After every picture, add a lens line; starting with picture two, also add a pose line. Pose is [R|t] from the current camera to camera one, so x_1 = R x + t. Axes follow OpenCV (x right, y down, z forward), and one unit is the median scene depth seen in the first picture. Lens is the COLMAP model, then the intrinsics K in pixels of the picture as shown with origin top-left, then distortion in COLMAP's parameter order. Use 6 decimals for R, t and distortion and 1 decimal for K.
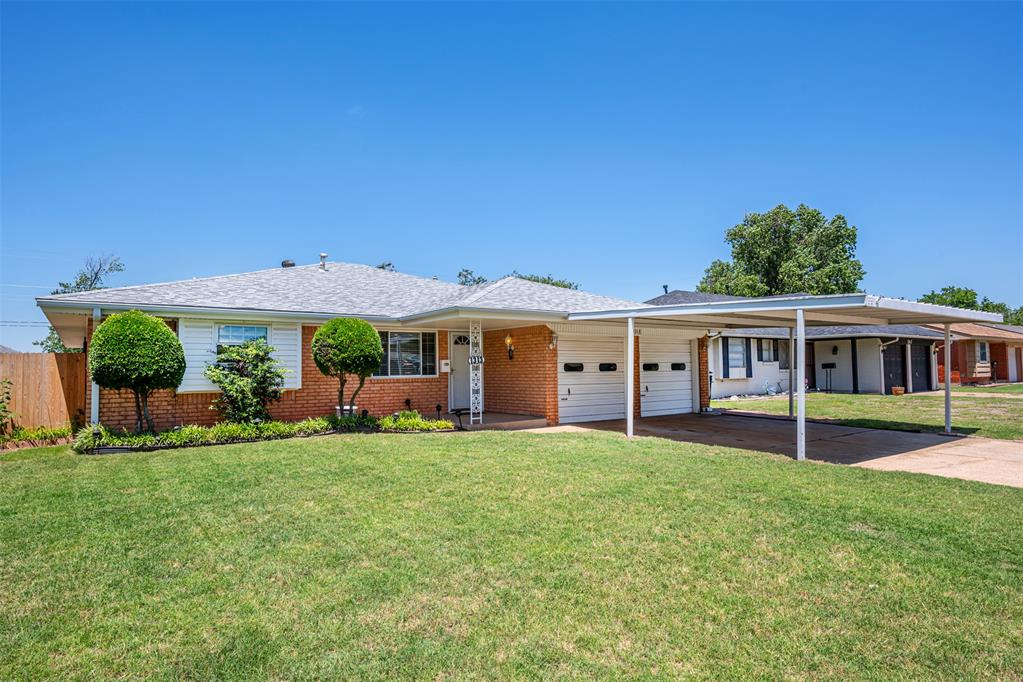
lens RADIAL K [[590.4, 0, 509.1], [0, 590.4, 344.2], [0, 0, 1]] dist [0.000259, 0.000304]
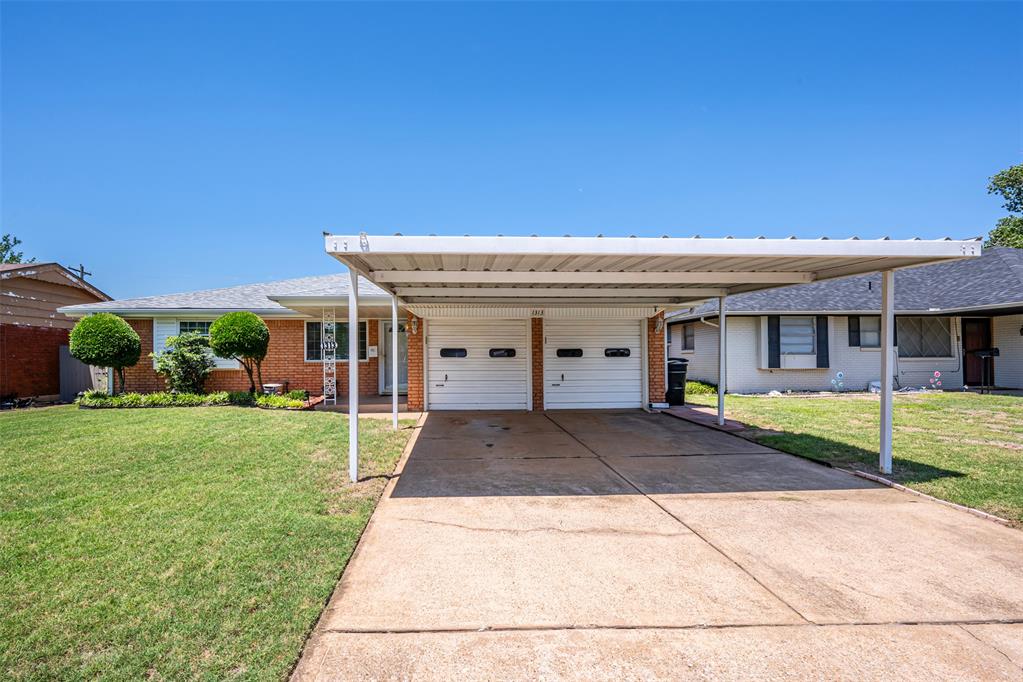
lens RADIAL K [[481.2, 0, 501.7], [0, 481.2, 347.2], [0, 0, 1]] dist [0.000802, 0.000817]
pose [[0.834918, -0.005206, -0.550350, 0.595416], [0.018230, 0.999668, 0.018200, 0.016666], [0.550072, -0.025228, 0.834736, 0.379182]]
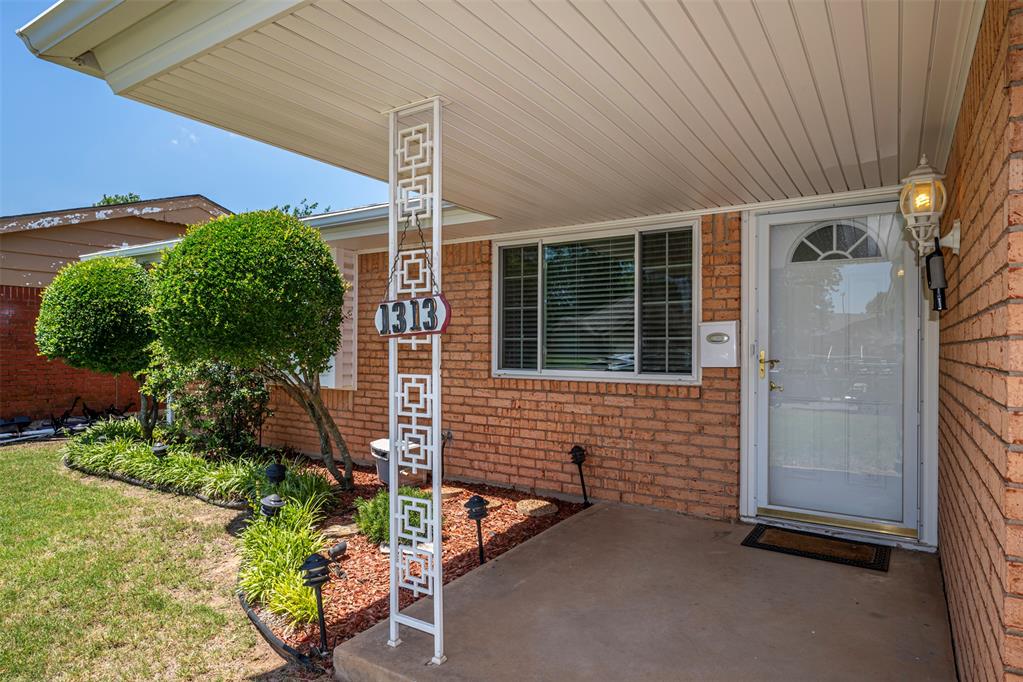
lens RADIAL K [[590.4, 0, 509.8], [0, 590.4, 341.6], [0, 0, 1]] dist [0.000259, 0.000304]
pose [[0.358527, 0.009360, -0.933473, 0.111302], [0.029451, 0.999339, 0.021332, 0.027188], [0.933055, -0.035140, 0.358014, 0.817498]]
